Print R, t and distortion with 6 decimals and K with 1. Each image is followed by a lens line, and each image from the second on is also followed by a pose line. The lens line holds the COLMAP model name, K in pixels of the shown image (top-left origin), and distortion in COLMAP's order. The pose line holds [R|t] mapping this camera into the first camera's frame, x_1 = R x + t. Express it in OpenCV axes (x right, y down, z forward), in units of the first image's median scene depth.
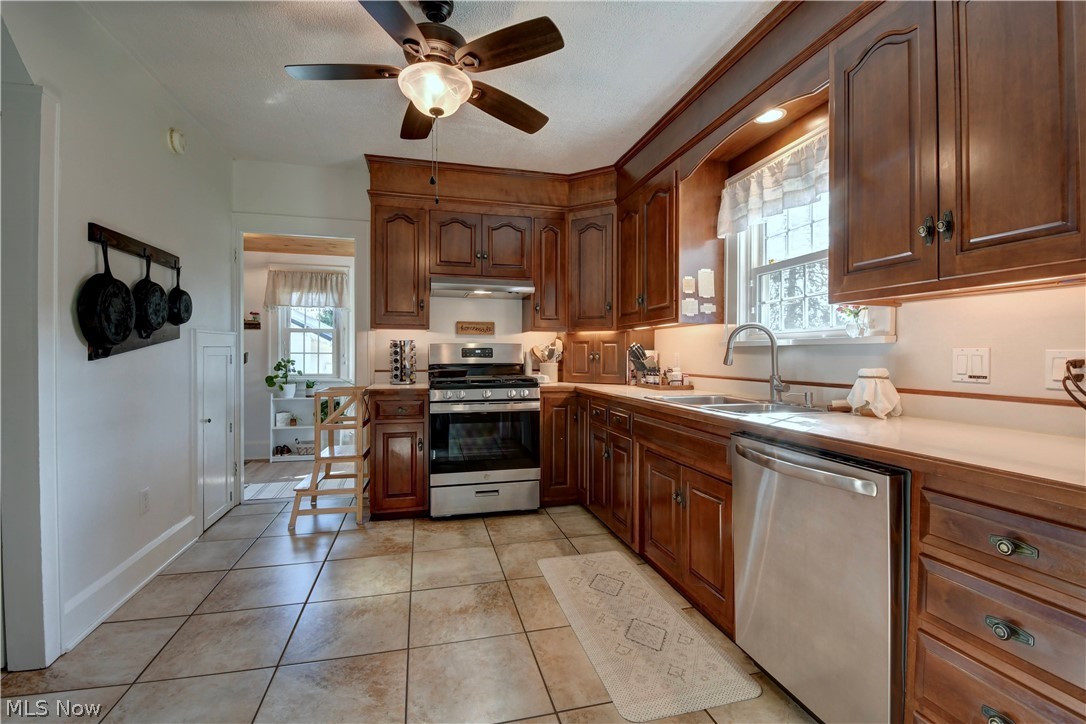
lens RADIAL K [[482.9, 0, 540.3], [0, 482.9, 358.9], [0, 0, 1]] dist [0.016088, -0.022554]
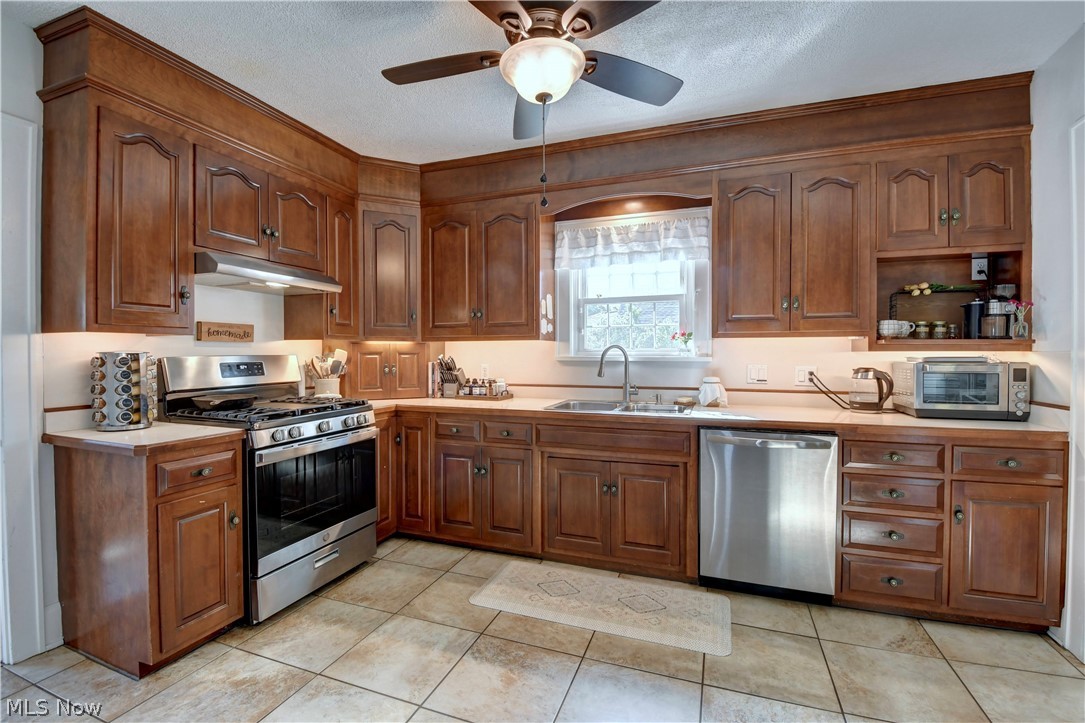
lens RADIAL K [[475.4, 0, 543.9], [0, 475.4, 358.2], [0, 0, 1]] dist [0.015009, -0.022725]
pose [[0.563586, -0.013906, 0.825940, -0.605831], [0.009539, 0.999901, 0.010326, -0.042262], [-0.826002, 0.002059, 0.563663, 0.355003]]
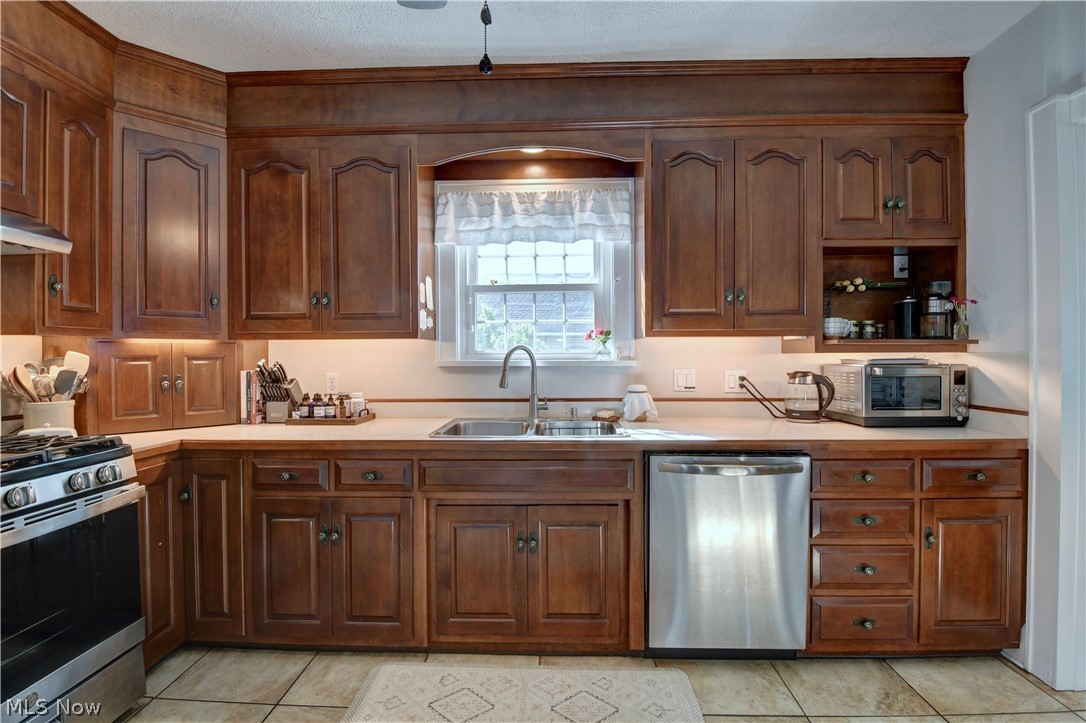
lens RADIAL K [[475.8, 0, 544.4], [0, 475.8, 358.2], [0, 0, 1]] dist [0.015009, -0.022725]
pose [[0.276648, -0.011194, 0.960906, -0.409779], [0.013410, 0.999880, 0.007787, -0.043471], [-0.960878, 0.010732, 0.276765, 0.557169]]
